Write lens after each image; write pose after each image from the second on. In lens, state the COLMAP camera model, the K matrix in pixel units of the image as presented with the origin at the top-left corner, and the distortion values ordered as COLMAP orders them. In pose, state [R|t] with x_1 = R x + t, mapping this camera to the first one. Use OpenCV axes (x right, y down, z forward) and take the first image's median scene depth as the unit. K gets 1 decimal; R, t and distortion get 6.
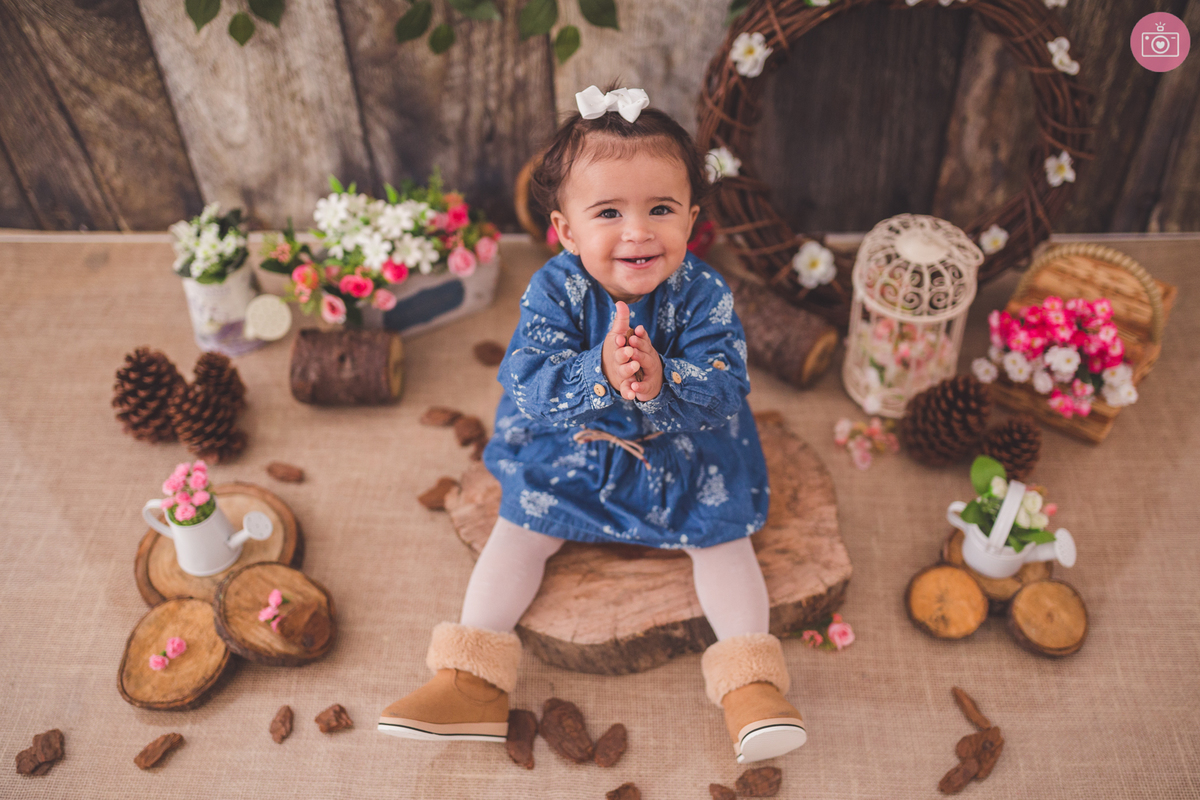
lens RADIAL K [[1228.9, 0, 600.0], [0, 1228.9, 400.0], [0, 0, 1]] dist [-0.070781, 0.111564]
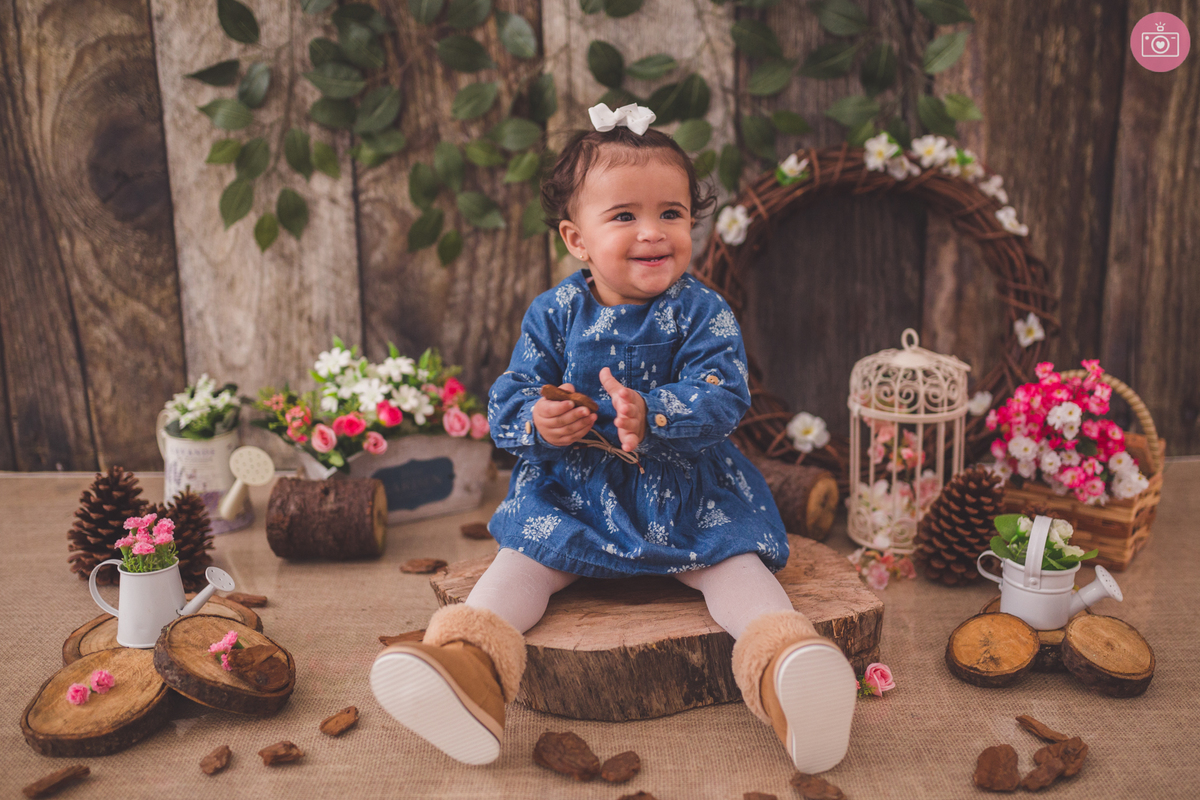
lens RADIAL K [[1270.6, 0, 619.0], [0, 1270.6, 374.3], [0, 0, 1]] dist [-0.073923, 0.128232]
pose [[0.998671, 0.019873, 0.047553, -0.030154], [0.010067, 0.829680, -0.558148, 0.426041], [-0.050546, 0.557885, 0.828377, 0.117190]]
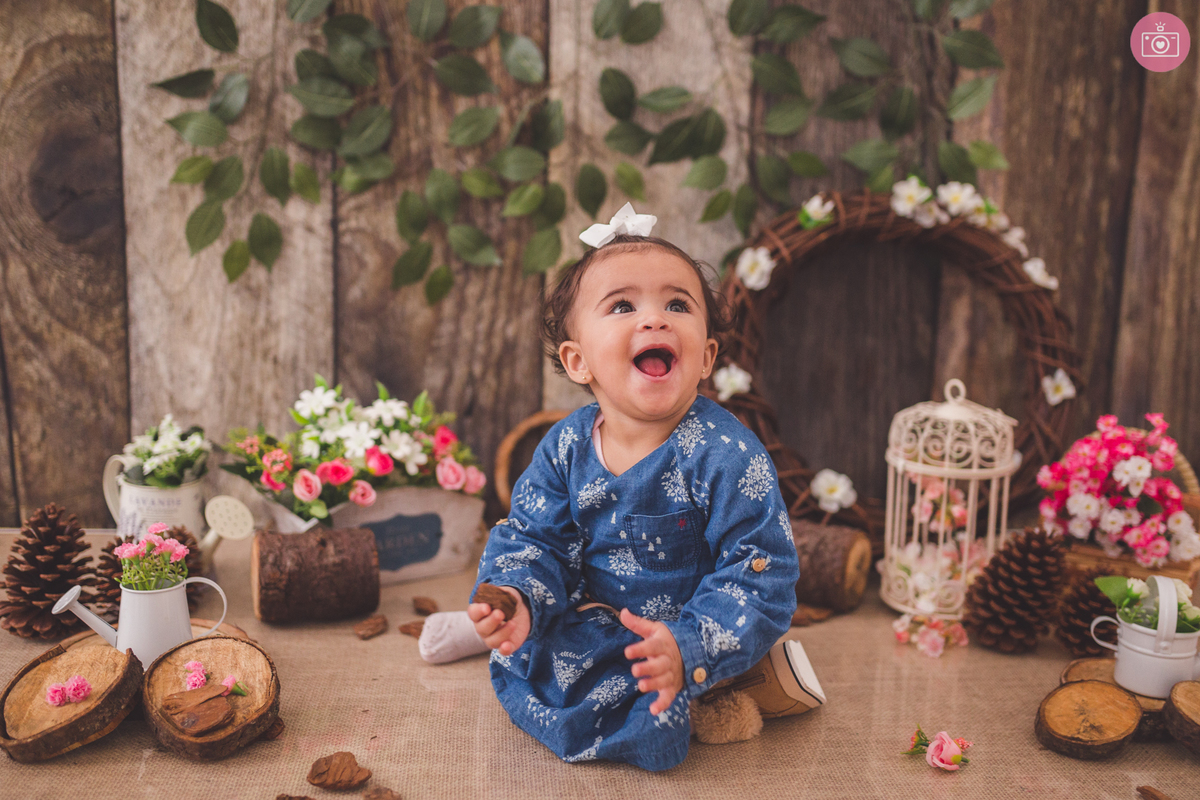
lens RADIAL K [[1311.1, 0, 606.3], [0, 1311.1, 383.0], [0, 0, 1]] dist [-0.076781, 0.138932]
pose [[0.986310, 0.046894, 0.158092, -0.157545], [0.058514, 0.796795, -0.601410, 0.413522], [-0.154169, 0.602427, 0.783143, 0.189048]]
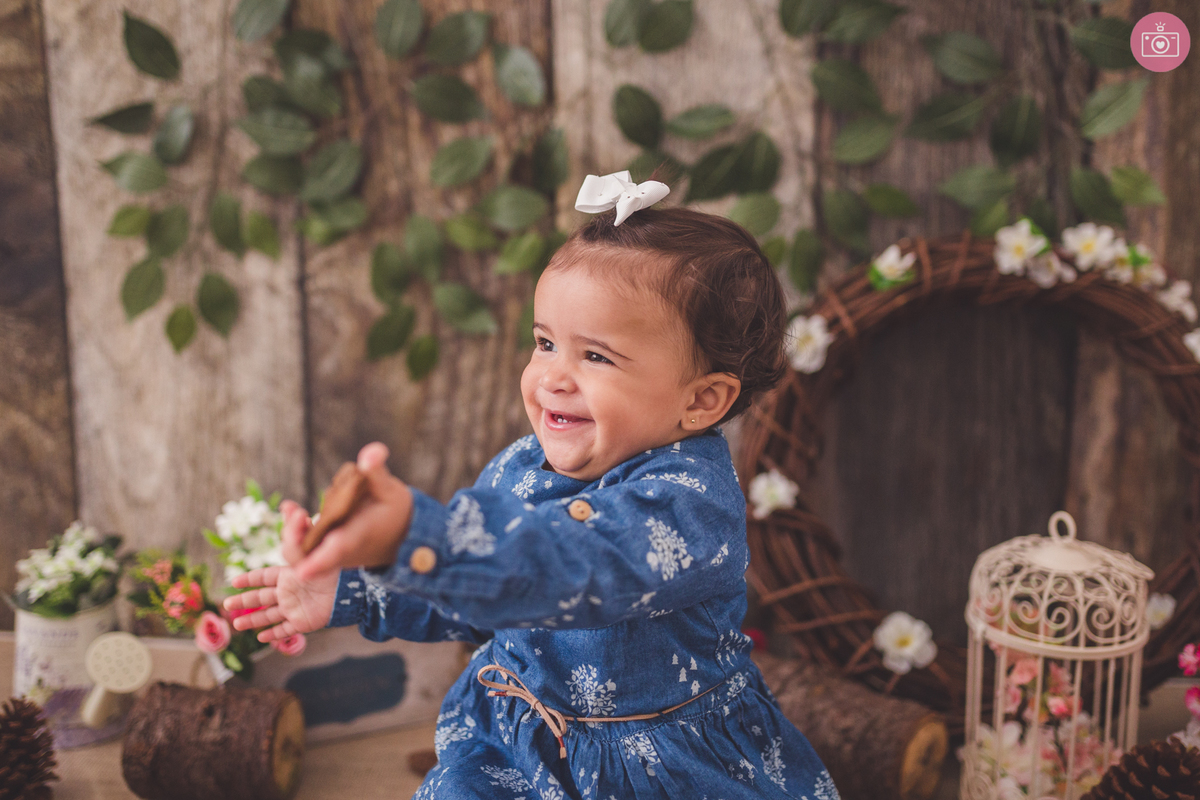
lens RADIAL K [[1322.7, 0, 601.9], [0, 1322.7, 362.5], [0, 0, 1]] dist [-0.075313, 0.123877]
pose [[0.998214, 0.054034, -0.025477, 0.011532], [-0.058494, 0.797414, -0.600591, 0.223542], [-0.012137, 0.601009, 0.799150, 0.297999]]
